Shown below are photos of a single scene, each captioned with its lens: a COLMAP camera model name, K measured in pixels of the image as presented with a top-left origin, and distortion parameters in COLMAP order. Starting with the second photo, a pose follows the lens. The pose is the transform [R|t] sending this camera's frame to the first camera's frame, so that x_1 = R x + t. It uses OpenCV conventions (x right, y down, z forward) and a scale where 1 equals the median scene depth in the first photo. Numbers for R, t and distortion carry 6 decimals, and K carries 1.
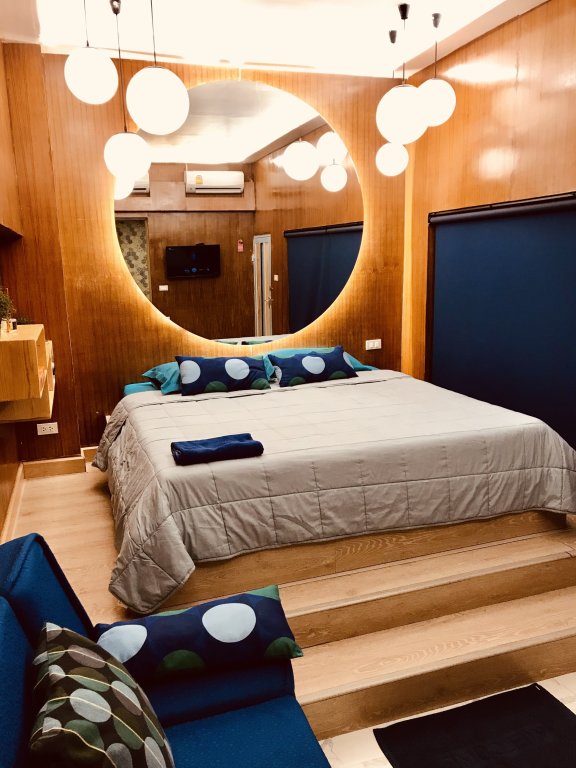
lens RADIAL K [[632.6, 0, 288.0], [0, 632.6, 384.0], [0, 0, 1]] dist [-0.008070, -0.000487]
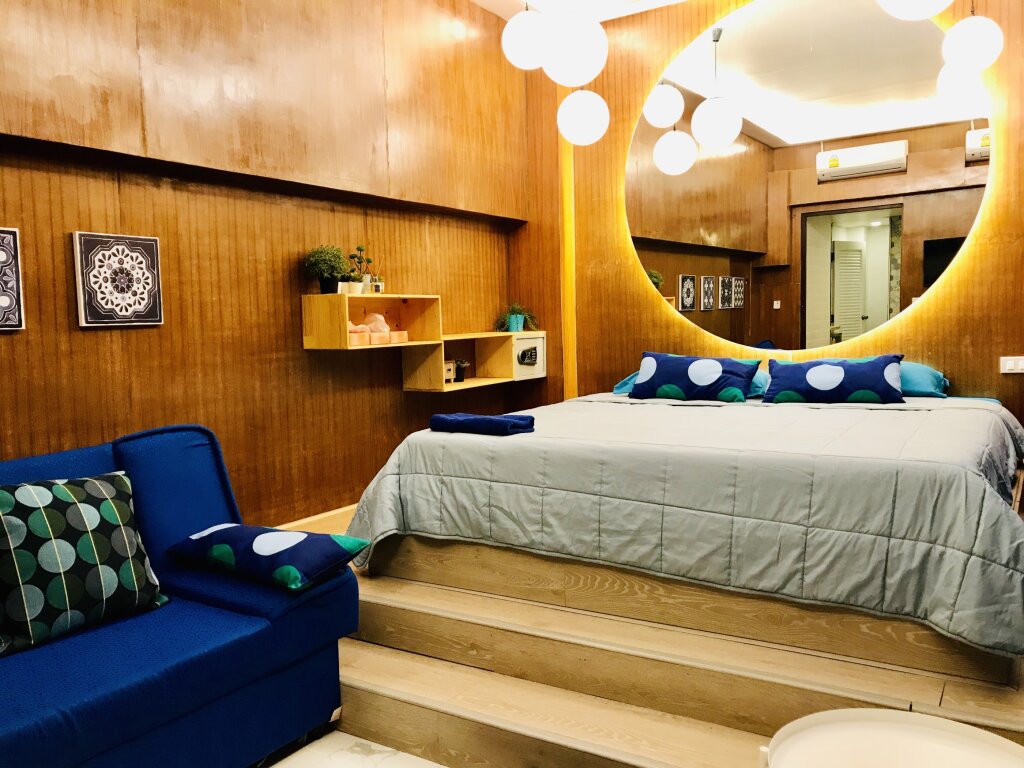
lens RADIAL K [[843.5, 0, 478.6], [0, 843.5, 384.8], [0, 0, 1]] dist [-0.008070, -0.000487]
pose [[0.604379, 0.065250, -0.794020, 0.783585], [-0.139711, 0.989877, -0.024998, 0.075740], [0.784351, 0.126041, 0.607377, 0.269279]]
